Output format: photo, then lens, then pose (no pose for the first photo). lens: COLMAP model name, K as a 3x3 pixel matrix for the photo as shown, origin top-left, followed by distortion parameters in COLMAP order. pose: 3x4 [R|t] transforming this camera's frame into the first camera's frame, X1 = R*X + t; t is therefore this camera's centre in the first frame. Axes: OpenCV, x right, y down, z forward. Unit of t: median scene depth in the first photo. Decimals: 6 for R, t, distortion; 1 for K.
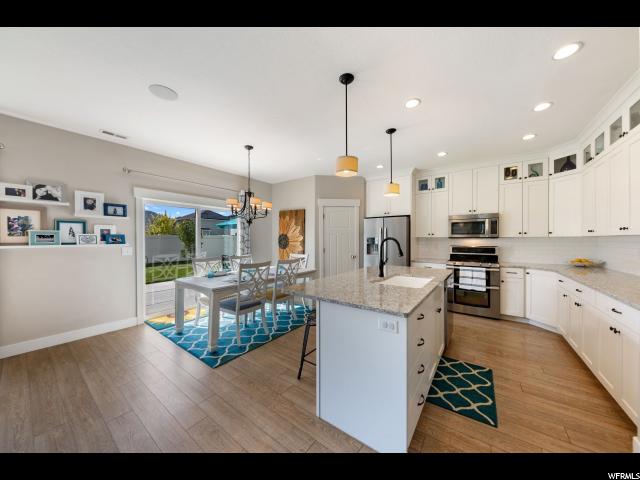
lens RADIAL K [[218.8, 0, 320.0], [0, 218.8, 240.0], [0, 0, 1]] dist [0.000517, 0.000067]
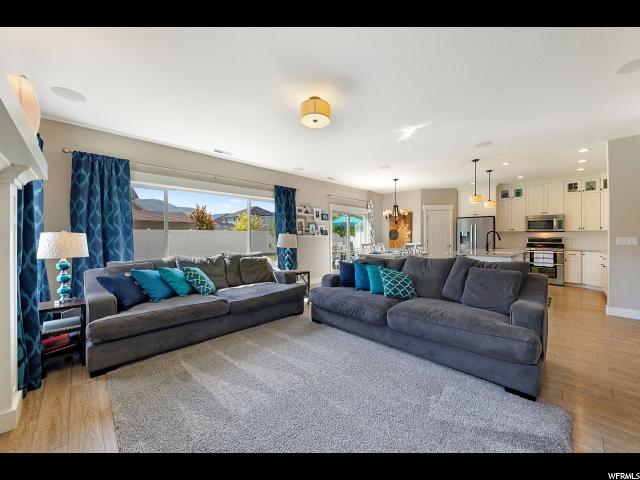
lens RADIAL K [[244.1, 0, 318.8], [0, 244.1, 235.2], [0, 0, 1]] dist [-0.001089, -0.000249]
pose [[0.984949, -0.000501, -0.172846, -0.517132], [-0.000833, 0.999970, -0.007646, 0.028737], [0.172845, 0.007675, 0.984919, -0.888559]]
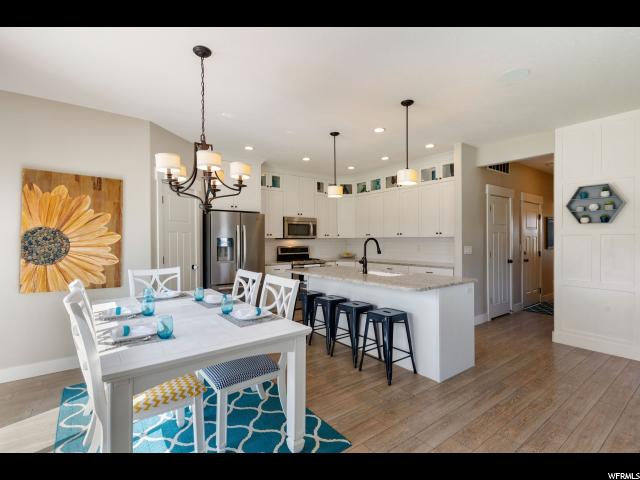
lens RADIAL K [[306.6, 0, 320.0], [0, 306.6, 240.0], [0, 0, 1]] dist [0.001578, 0.000235]
pose [[0.290986, 0.000657, 0.956727, -0.790249], [0.010132, 0.999942, -0.003768, 0.003287], [-0.956674, 0.010790, 0.290962, 0.484493]]
